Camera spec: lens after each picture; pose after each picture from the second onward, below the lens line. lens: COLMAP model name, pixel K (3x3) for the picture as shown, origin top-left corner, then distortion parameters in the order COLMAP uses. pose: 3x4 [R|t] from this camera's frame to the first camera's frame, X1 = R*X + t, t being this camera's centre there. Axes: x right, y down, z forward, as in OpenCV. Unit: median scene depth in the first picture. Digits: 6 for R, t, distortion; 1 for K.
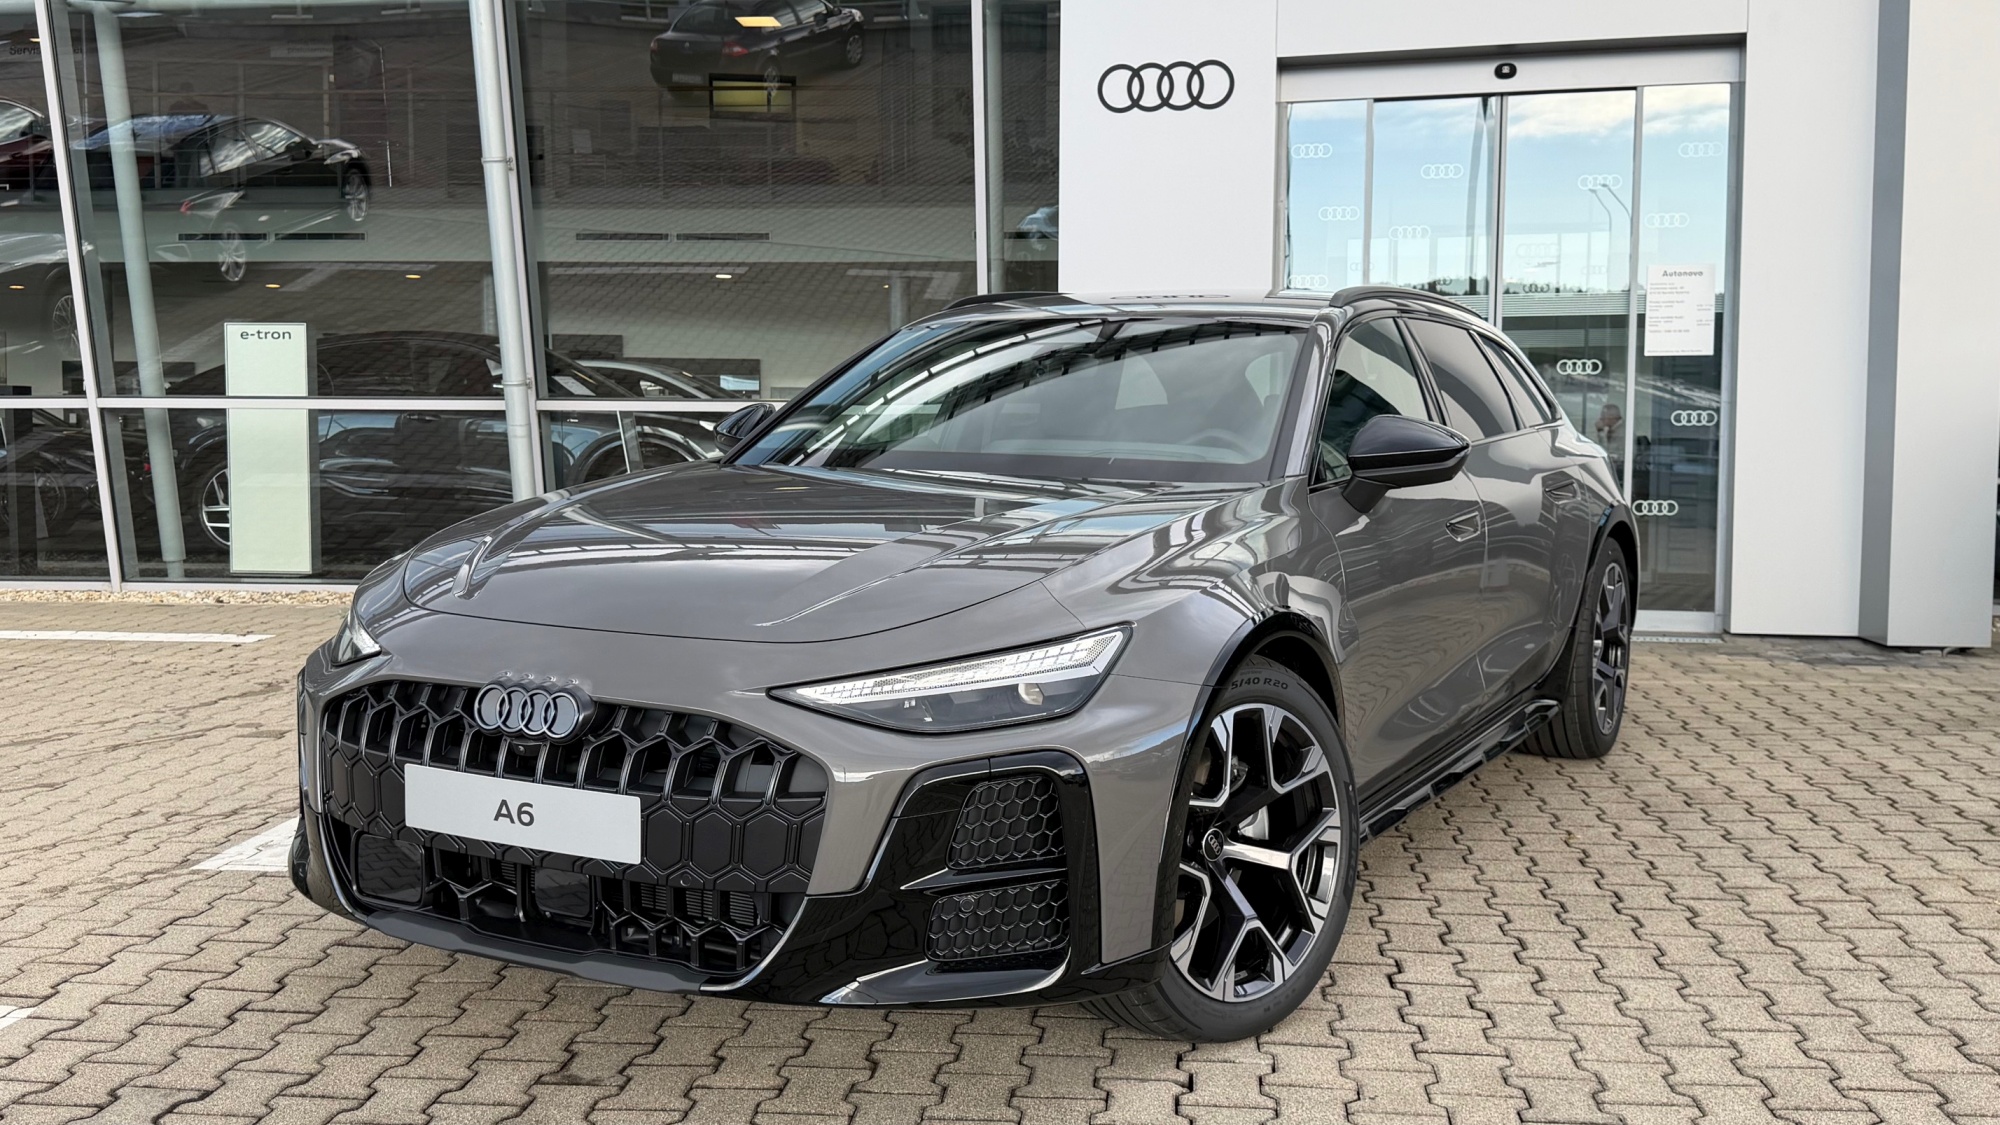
lens RADIAL K [[2023.9, 0, 1000.0], [0, 2023.9, 562.5], [0, 0, 1]] dist [0.085767, -0.191120]
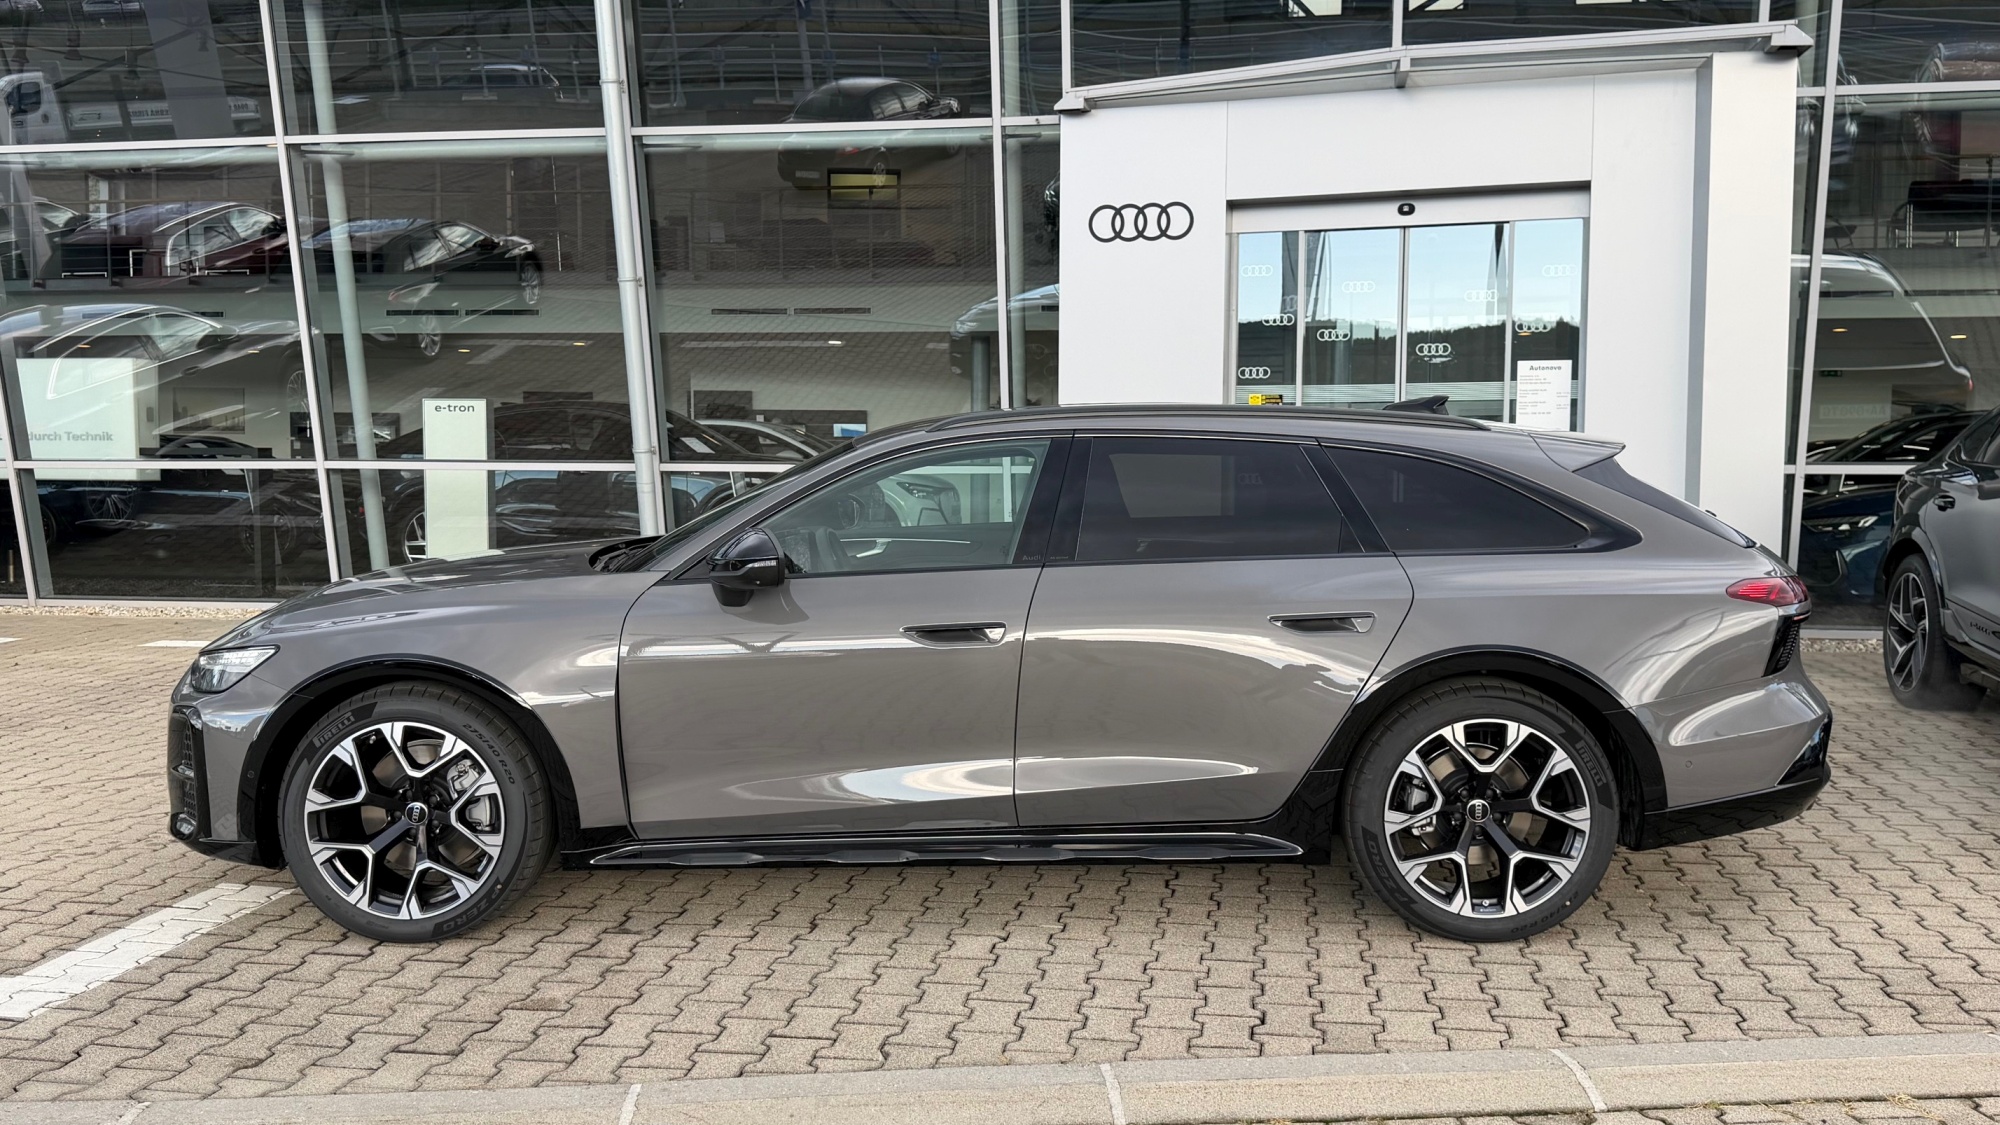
lens RADIAL K [[1825.7, 0, 1000.0], [0, 1825.7, 562.5], [0, 0, 1]] dist [0.044520, -0.003386]
pose [[0.998251, 0.002183, -0.059074, 0.042018], [-0.002690, 0.999960, -0.008500, -0.006452], [0.059053, 0.008644, 0.998217, -0.106112]]
